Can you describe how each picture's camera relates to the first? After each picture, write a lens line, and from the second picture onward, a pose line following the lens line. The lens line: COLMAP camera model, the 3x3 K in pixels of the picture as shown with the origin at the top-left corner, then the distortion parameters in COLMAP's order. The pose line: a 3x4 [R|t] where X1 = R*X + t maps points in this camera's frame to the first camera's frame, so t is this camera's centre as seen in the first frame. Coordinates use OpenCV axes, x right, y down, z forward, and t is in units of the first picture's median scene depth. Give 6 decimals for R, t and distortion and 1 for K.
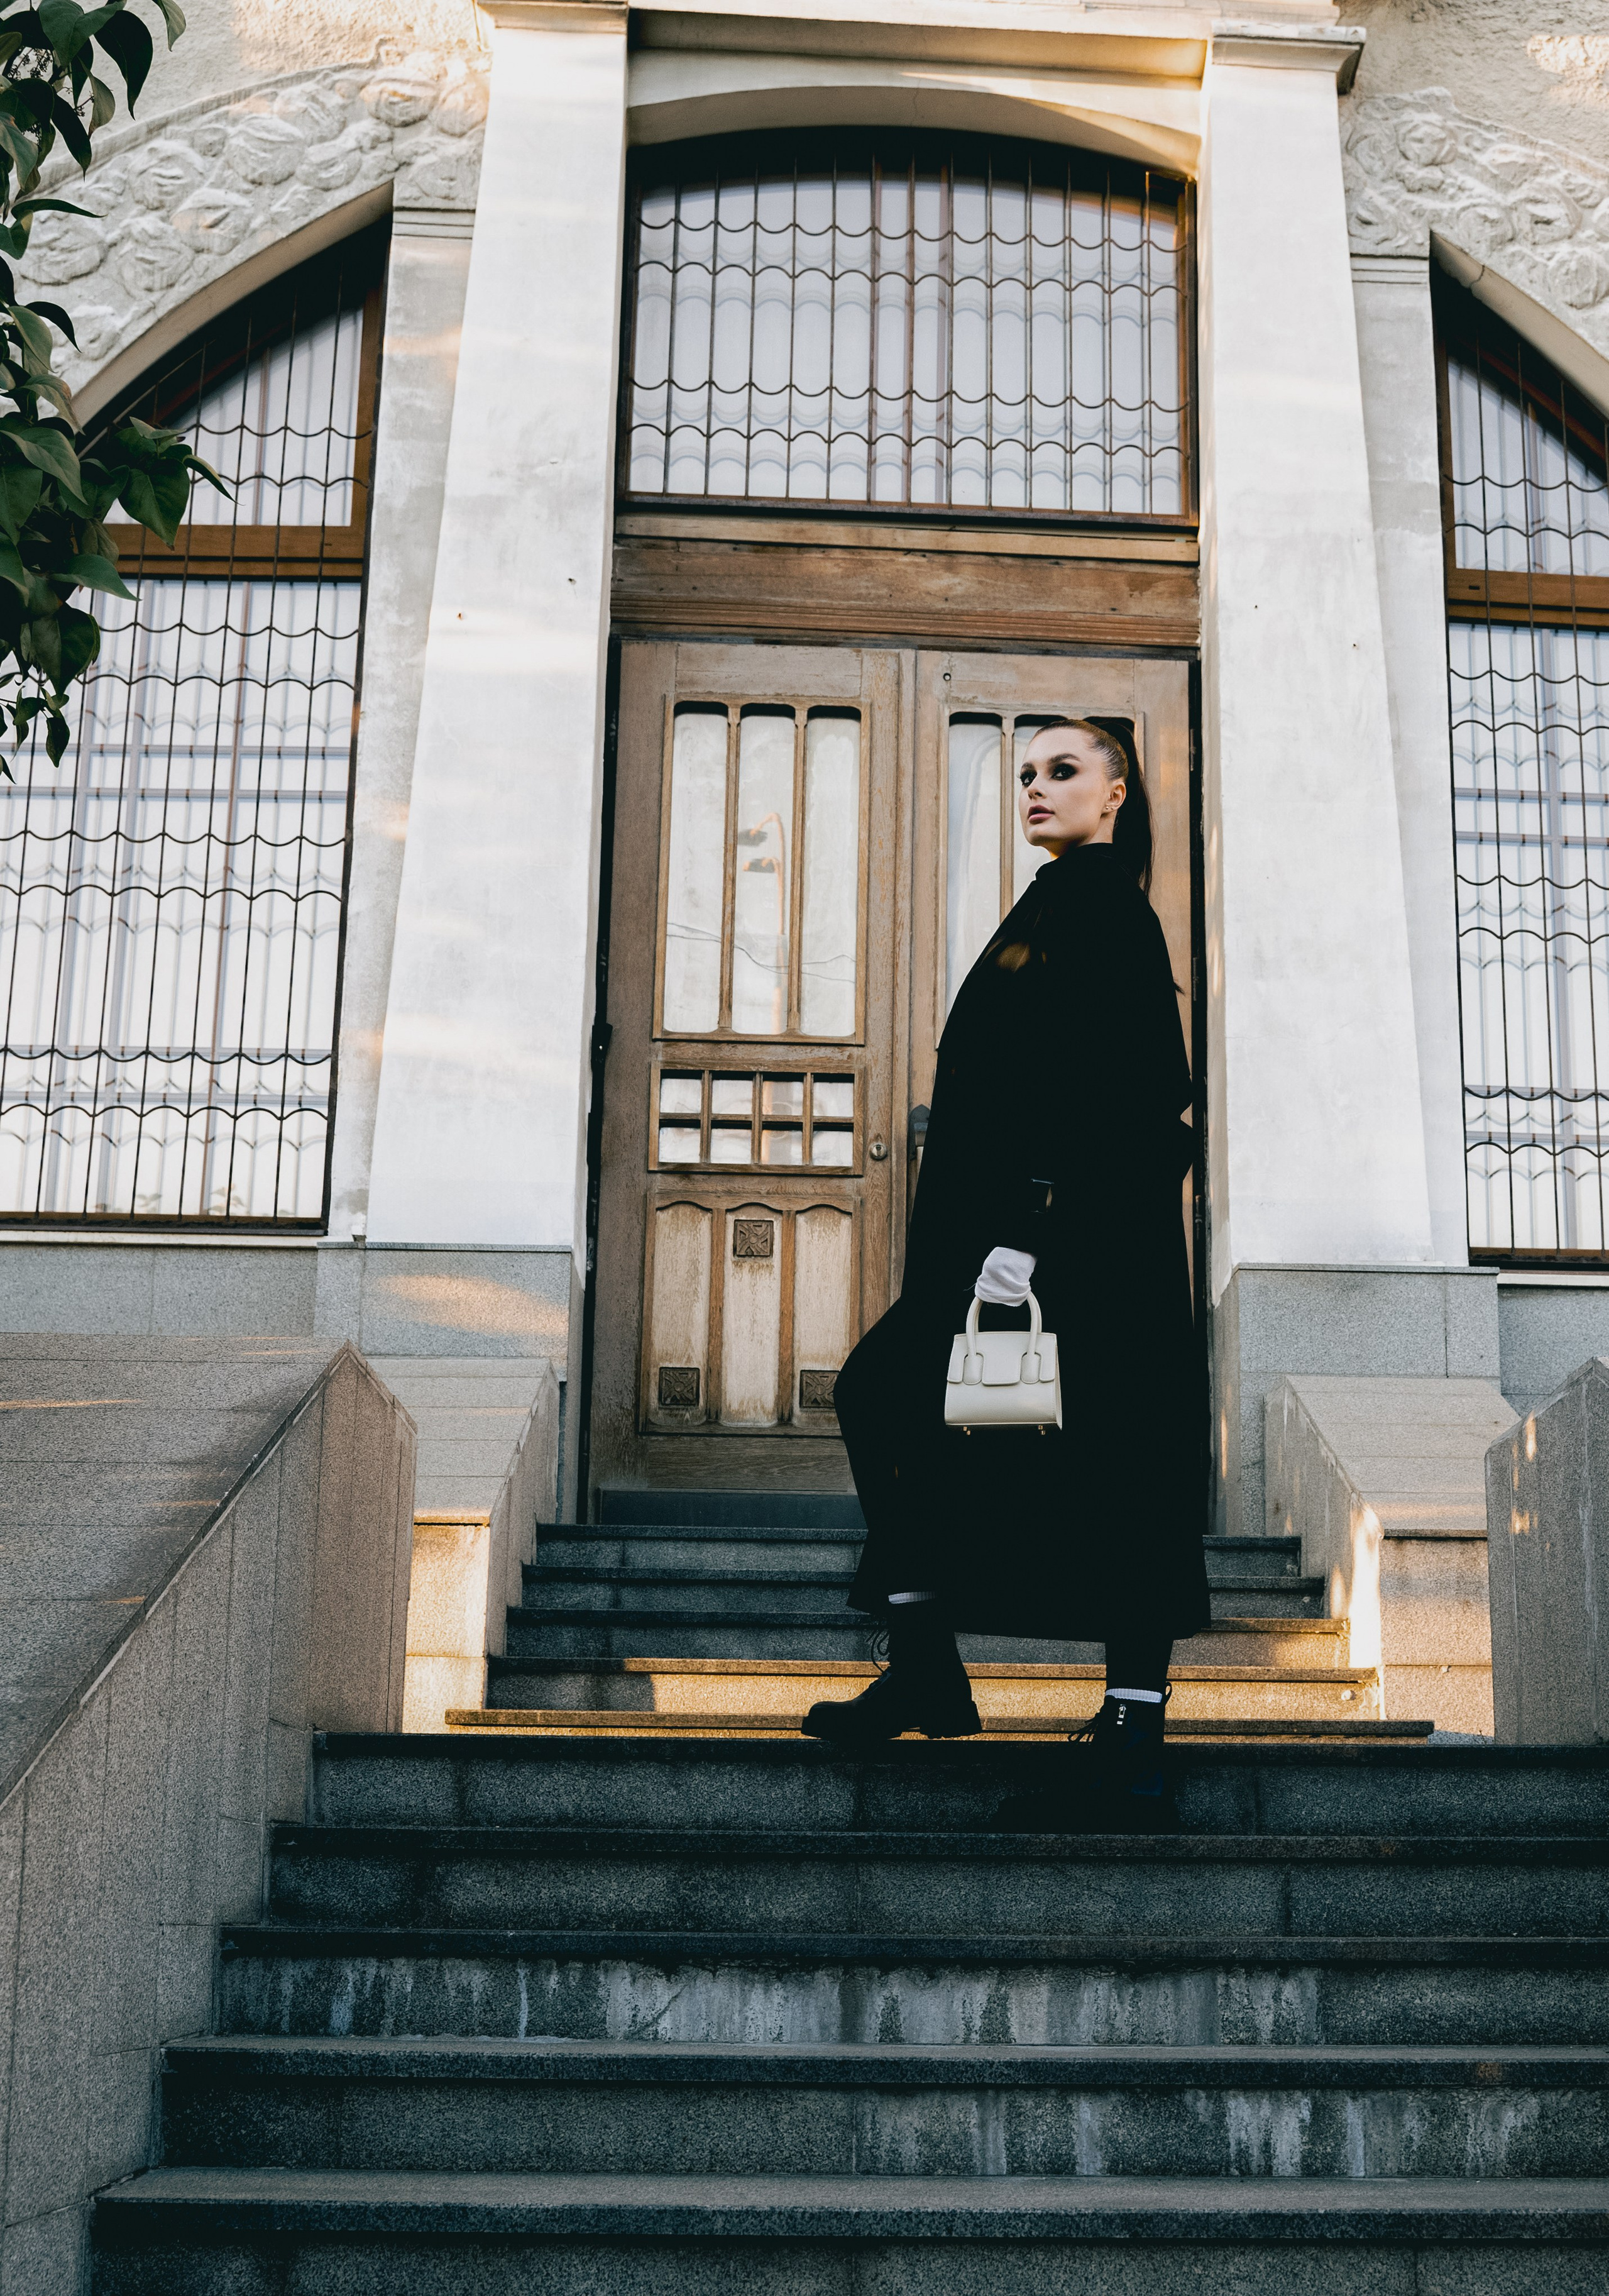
lens RADIAL K [[2917.3, 0, 973.8], [0, 2917.3, 1239.9], [0, 0, 1]] dist [-0.074534, 0.000000]
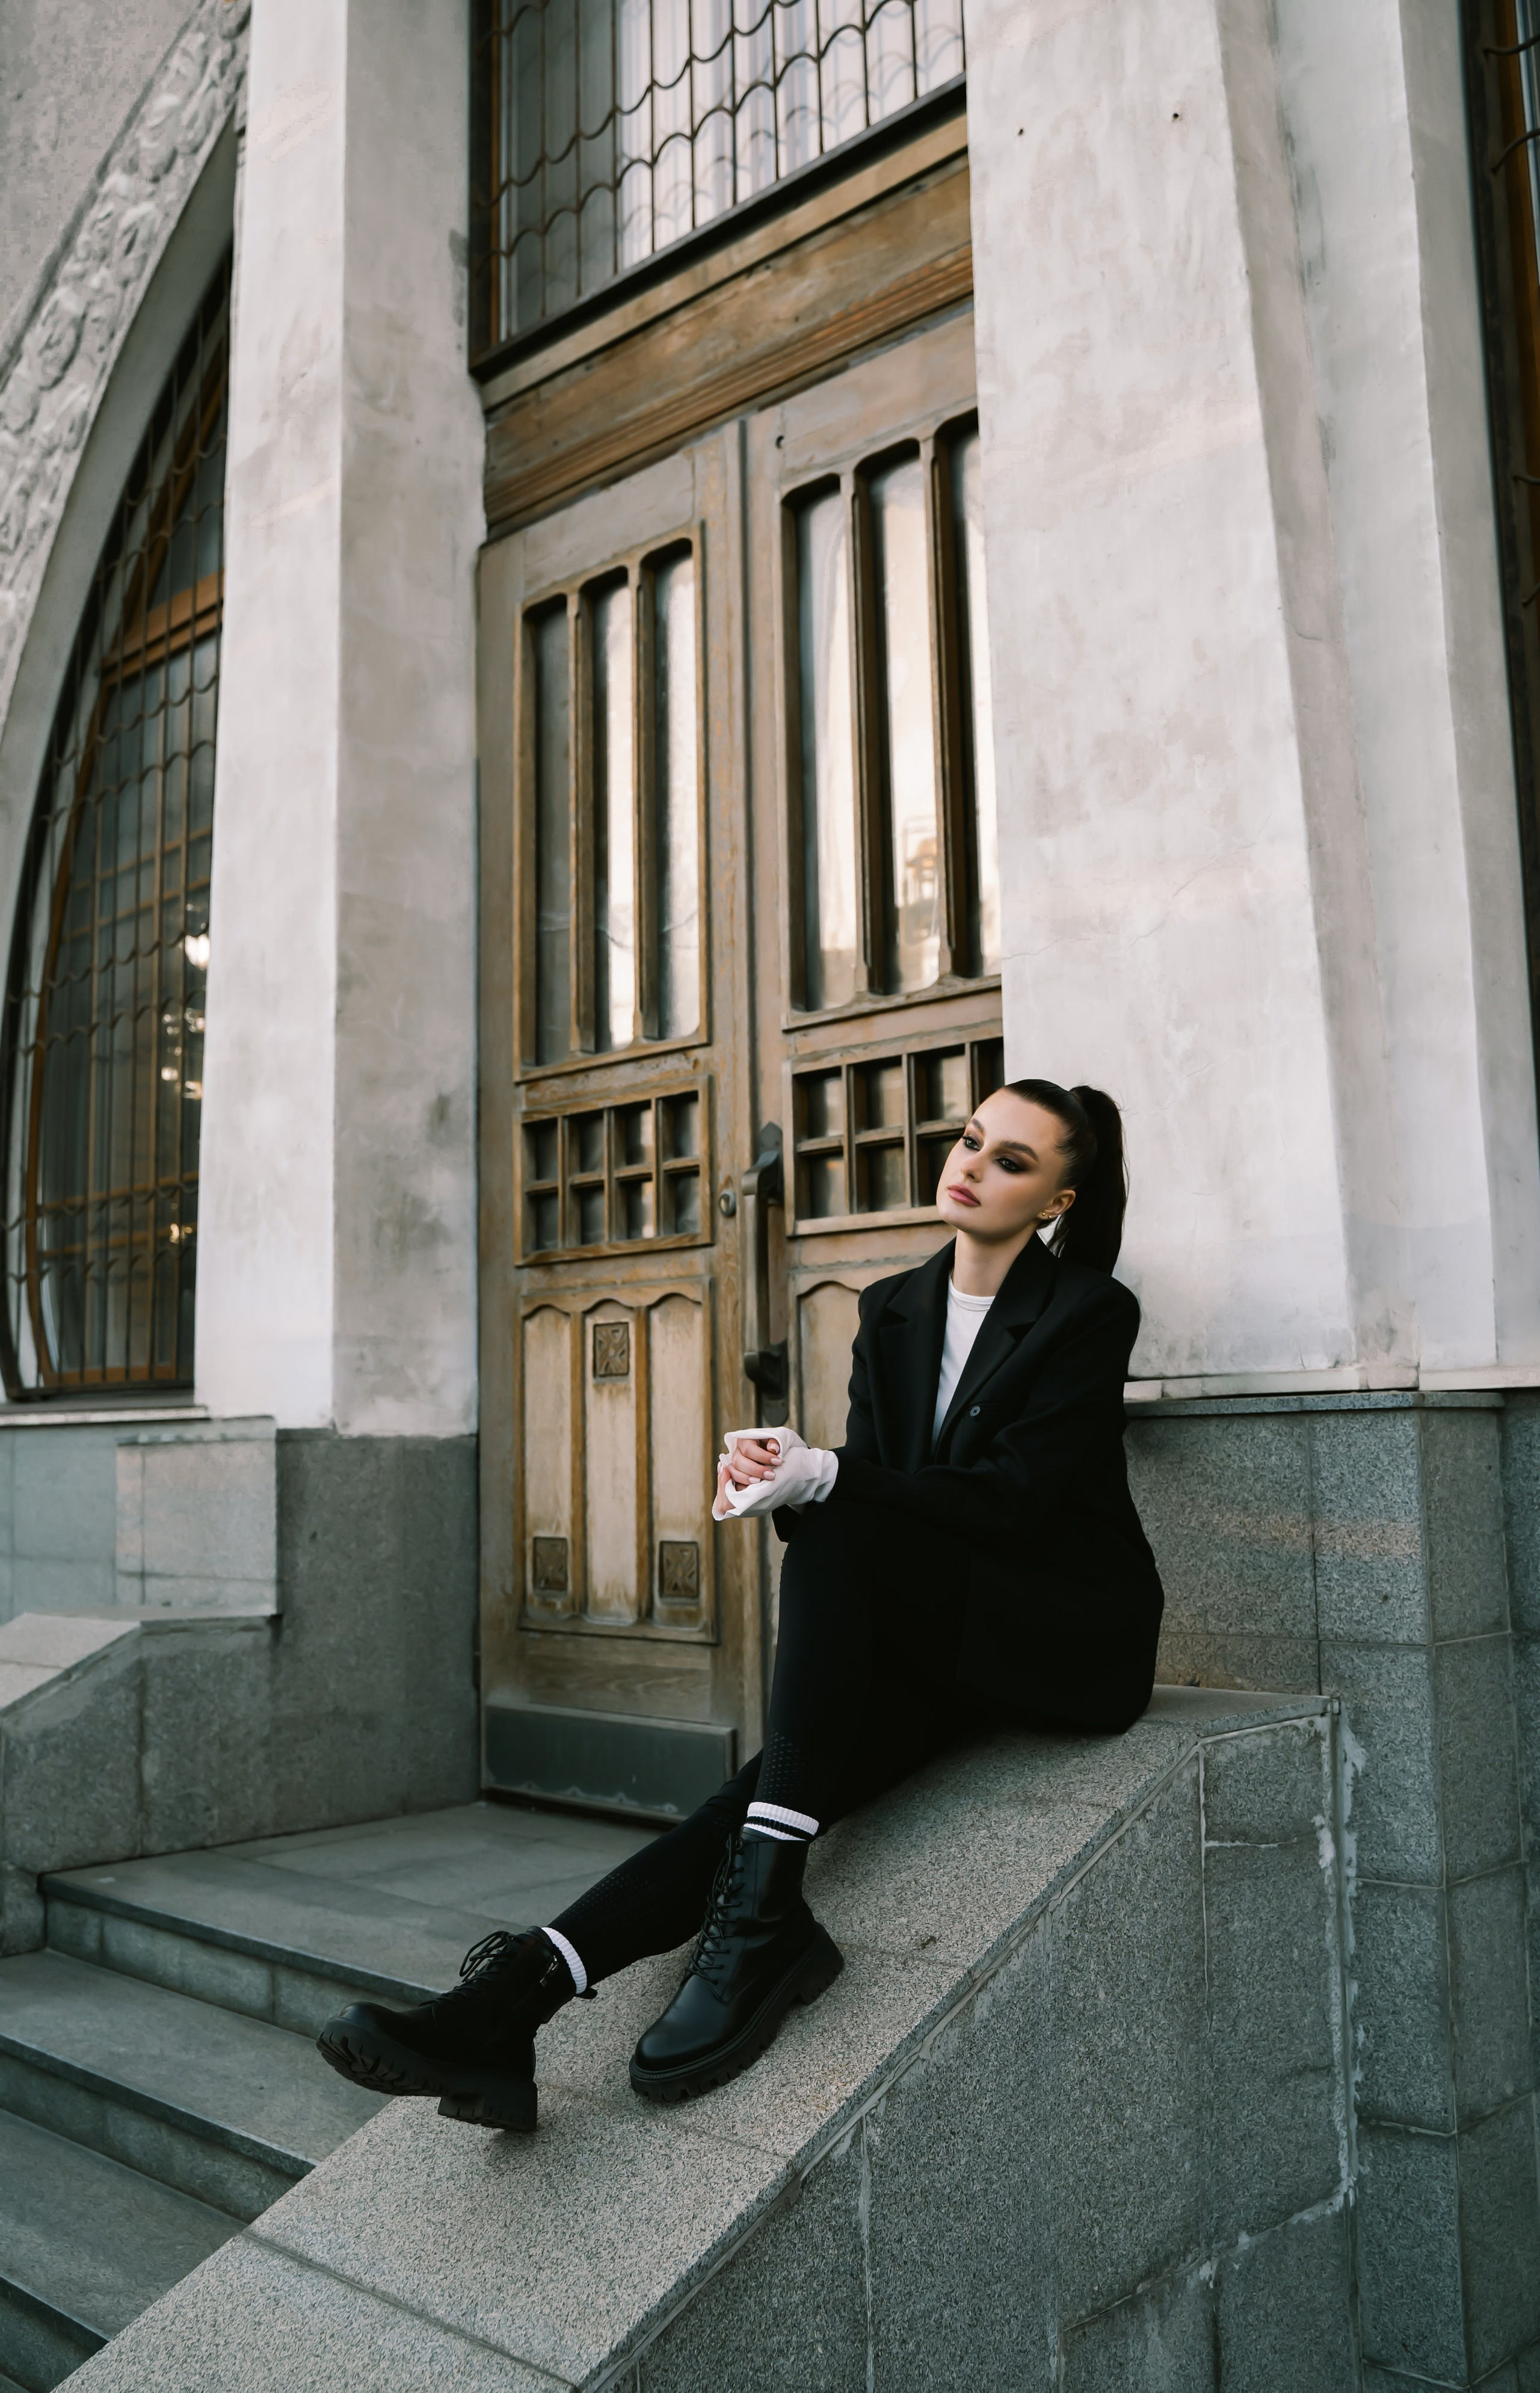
lens RADIAL K [[2185.6, 0, 752.0], [0, 2185.6, 1157.7], [0, 0, 1]] dist [-0.071621, 0.000000]
pose [[0.644089, -0.116961, -0.755956, 0.346855], [0.205487, 0.978373, 0.023706, -0.050785], [0.736834, -0.170608, 0.654193, 0.671490]]
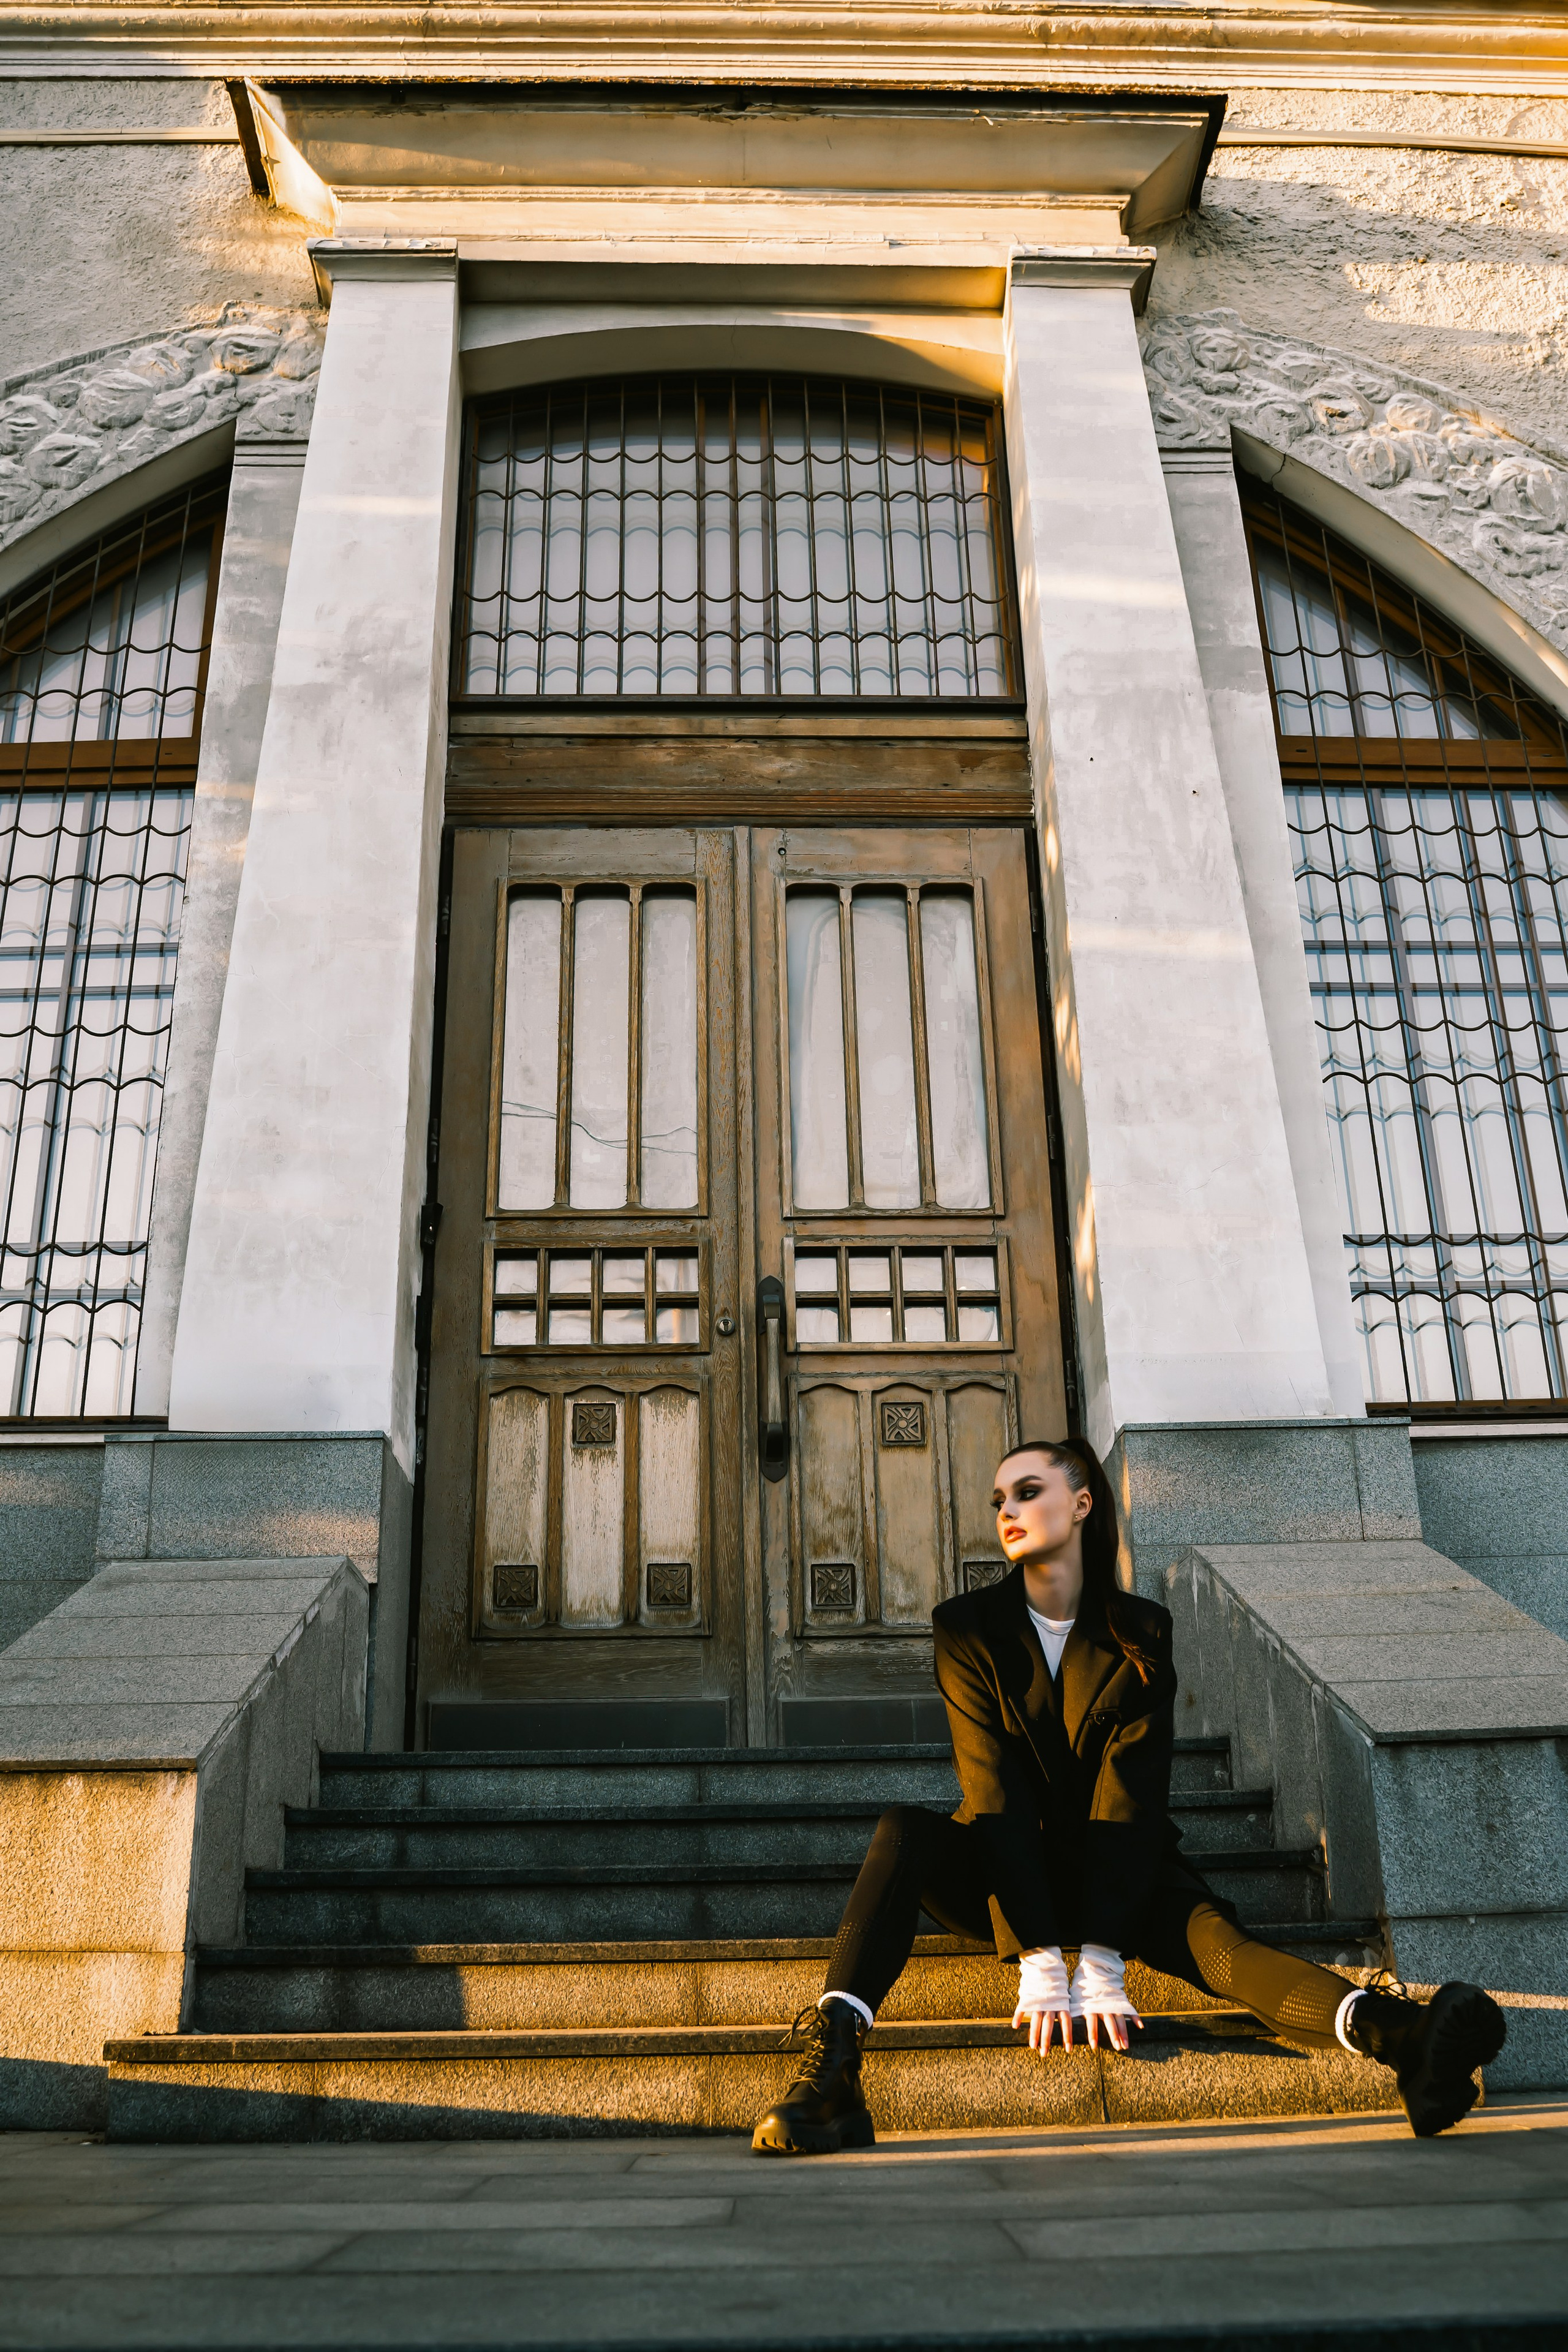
lens RADIAL K [[2074.8, 0, 783.5], [0, 2074.8, 1163.5], [0, 0, 1]] dist [-0.117303, 0.091897]
pose [[0.998855, -0.041346, -0.024079, 0.004044], [0.037129, 0.987225, -0.154946, 0.021739], [0.030178, 0.153874, 0.987630, 0.329871]]
